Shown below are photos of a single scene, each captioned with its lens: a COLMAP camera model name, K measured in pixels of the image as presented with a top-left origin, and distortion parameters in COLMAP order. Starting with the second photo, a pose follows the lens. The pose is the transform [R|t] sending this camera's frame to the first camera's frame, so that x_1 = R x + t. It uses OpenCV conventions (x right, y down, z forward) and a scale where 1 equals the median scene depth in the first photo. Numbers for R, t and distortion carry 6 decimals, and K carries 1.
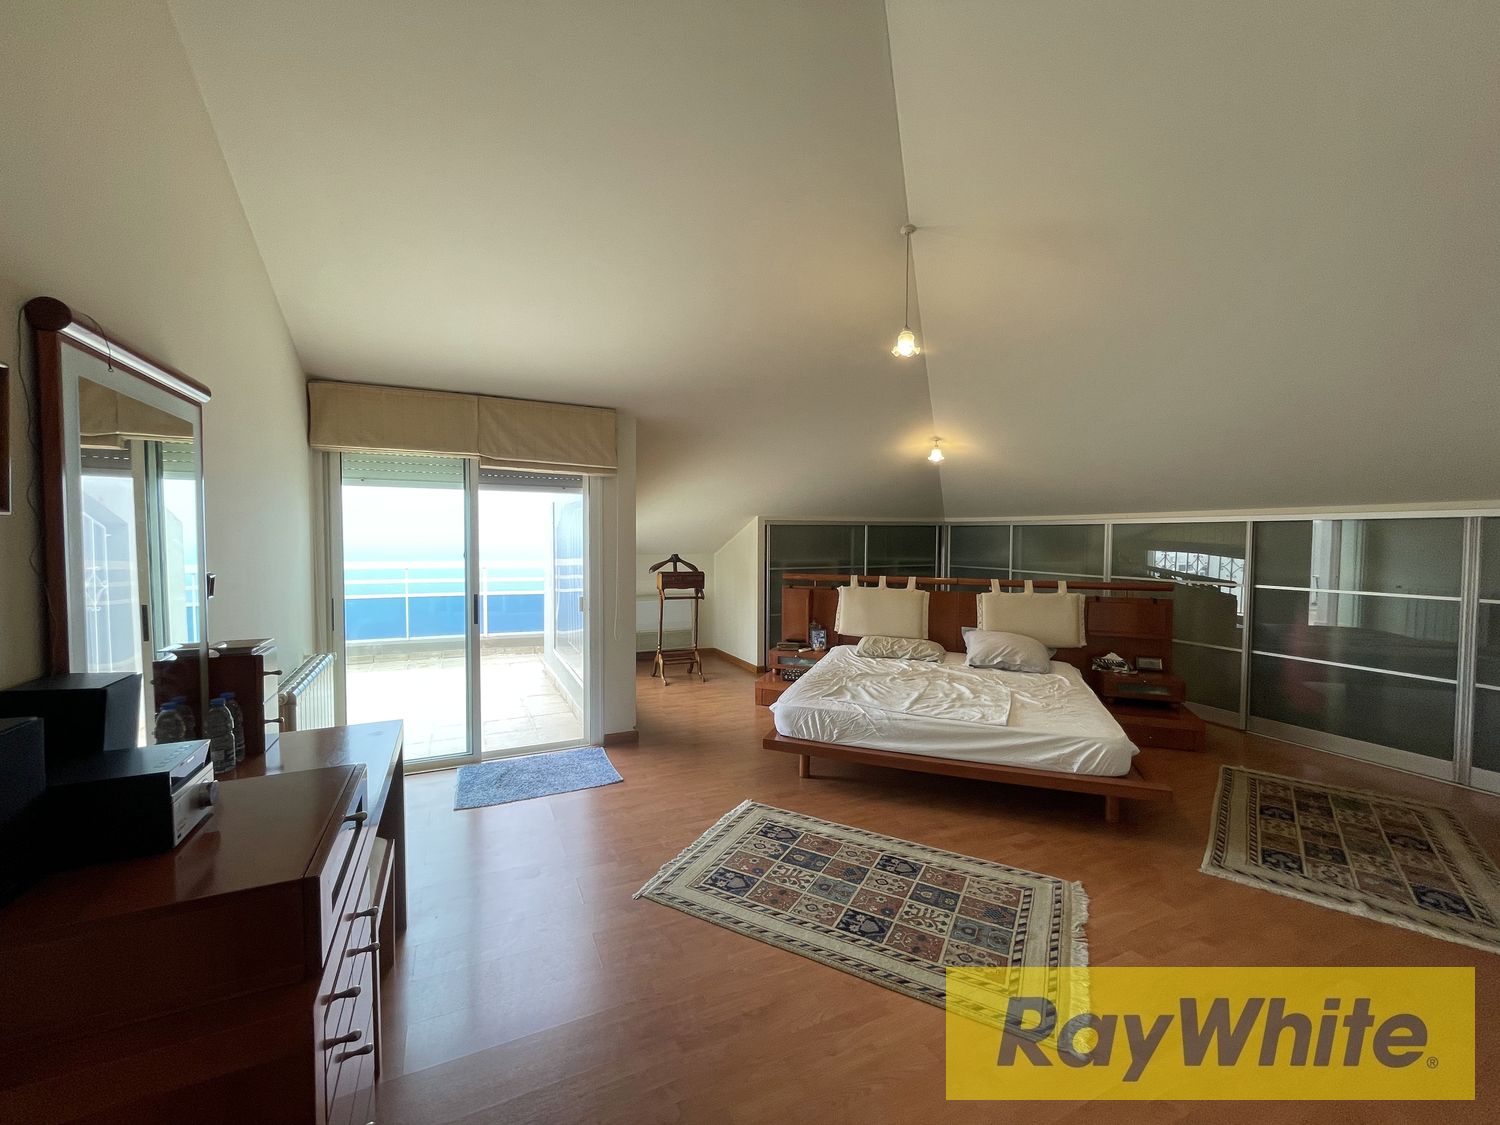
lens RADIAL K [[608.0, 0, 751.7], [0, 608.0, 564.7], [0, 0, 1]] dist [-0.001516, -0.000735]
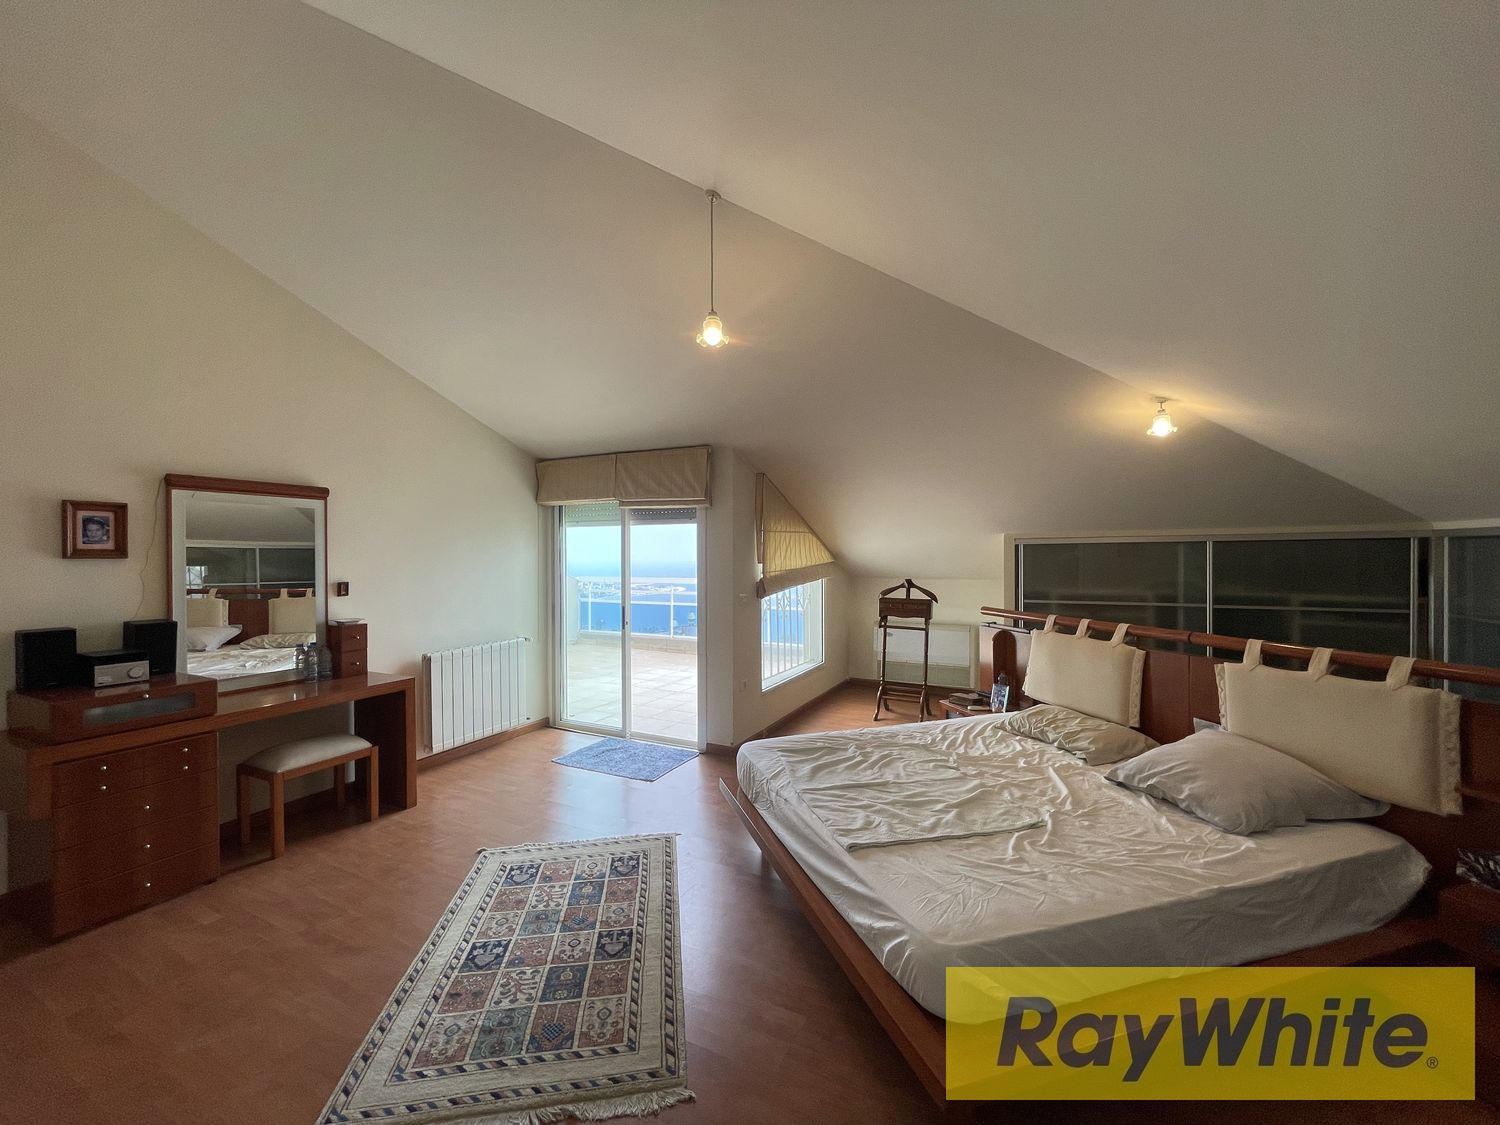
lens RADIAL K [[608.0, 0, 748.5], [0, 608.0, 556.8], [0, 0, 1]] dist [-0.001516, -0.000735]
pose [[0.608476, -0.005108, -0.793556, 0.674524], [-0.032613, 0.998974, -0.031437, -0.021418], [0.792902, 0.045009, 0.607685, 0.387016]]
